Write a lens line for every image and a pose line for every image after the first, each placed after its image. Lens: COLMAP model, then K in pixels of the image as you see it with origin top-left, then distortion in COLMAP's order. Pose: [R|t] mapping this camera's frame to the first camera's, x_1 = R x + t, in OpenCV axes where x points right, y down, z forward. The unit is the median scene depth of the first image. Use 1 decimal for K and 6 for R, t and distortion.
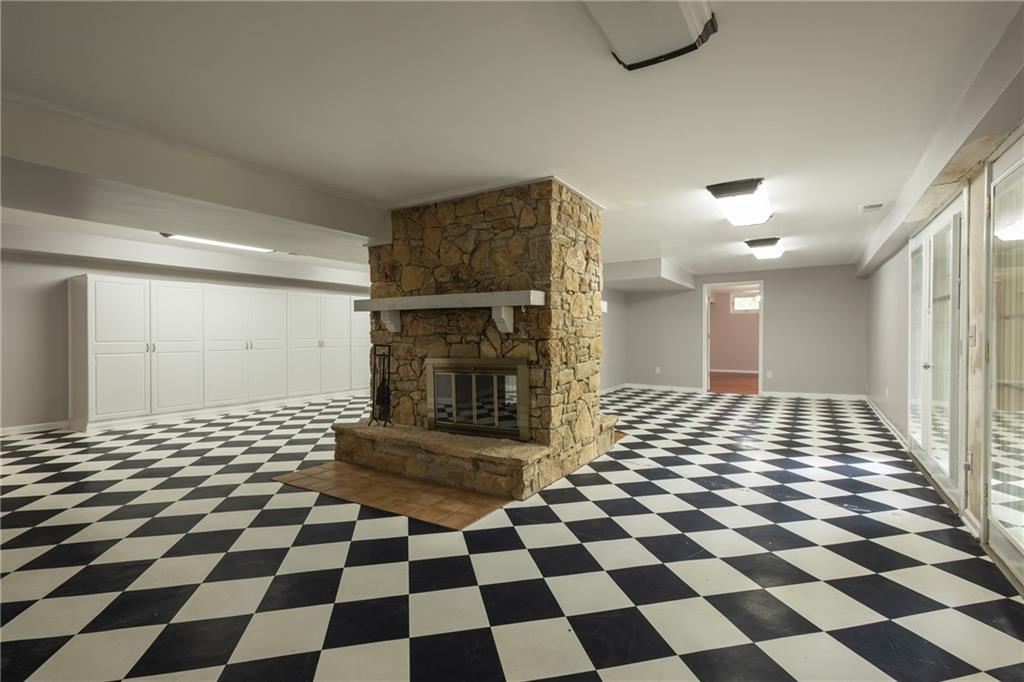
lens RADIAL K [[471.0, 0, 514.4], [0, 471.0, 345.4], [0, 0, 1]] dist [-0.002030, -0.000054]
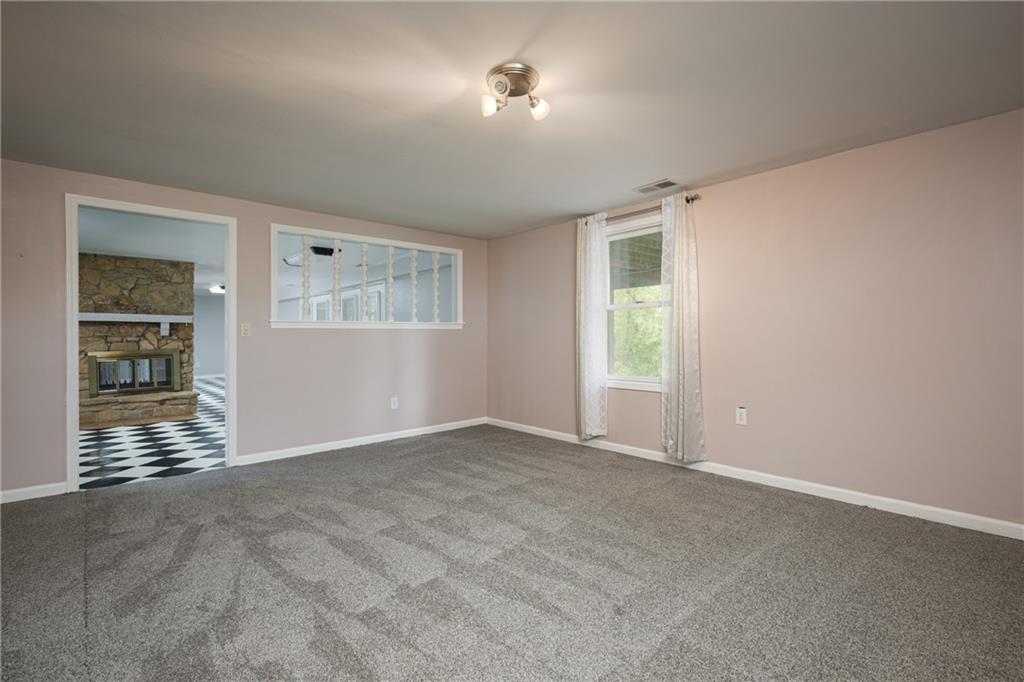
lens RADIAL K [[471.0, 0, 510.5], [0, 471.0, 337.9], [0, 0, 1]] dist [-0.002030, -0.000054]
pose [[0.278982, -0.003100, 0.960291, -1.395018], [0.021210, 0.999771, -0.002935, 0.015758], [-0.960062, 0.021186, 0.278984, -0.842181]]
